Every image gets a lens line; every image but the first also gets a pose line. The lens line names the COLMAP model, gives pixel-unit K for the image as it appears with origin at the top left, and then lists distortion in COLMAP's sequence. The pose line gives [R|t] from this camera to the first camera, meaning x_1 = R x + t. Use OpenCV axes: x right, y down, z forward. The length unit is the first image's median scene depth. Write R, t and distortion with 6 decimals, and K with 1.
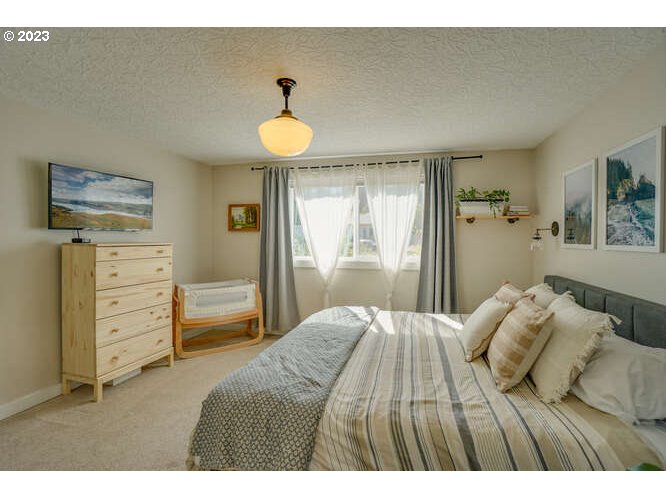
lens RADIAL K [[300.2, 0, 332.2], [0, 300.2, 244.9], [0, 0, 1]] dist [-0.052857, 0.011674]
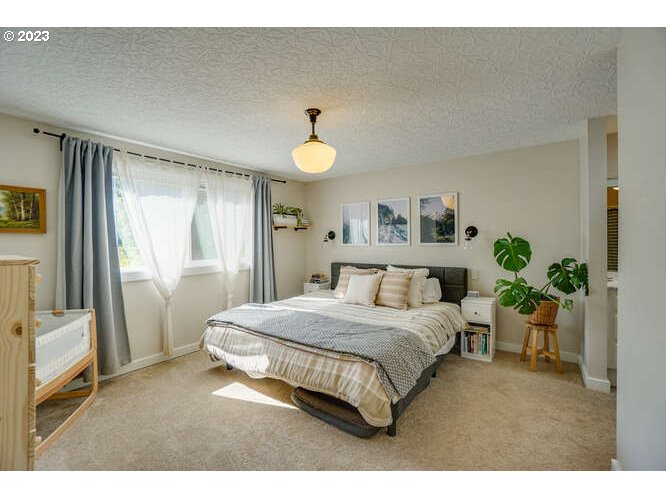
lens RADIAL K [[300.2, 0, 330.6], [0, 300.2, 245.2], [0, 0, 1]] dist [-0.052857, 0.011674]
pose [[0.380567, -0.018485, 0.924568, -0.696163], [0.031491, 0.999479, 0.007021, -0.008001], [-0.924217, 0.026443, 0.380951, 0.270209]]
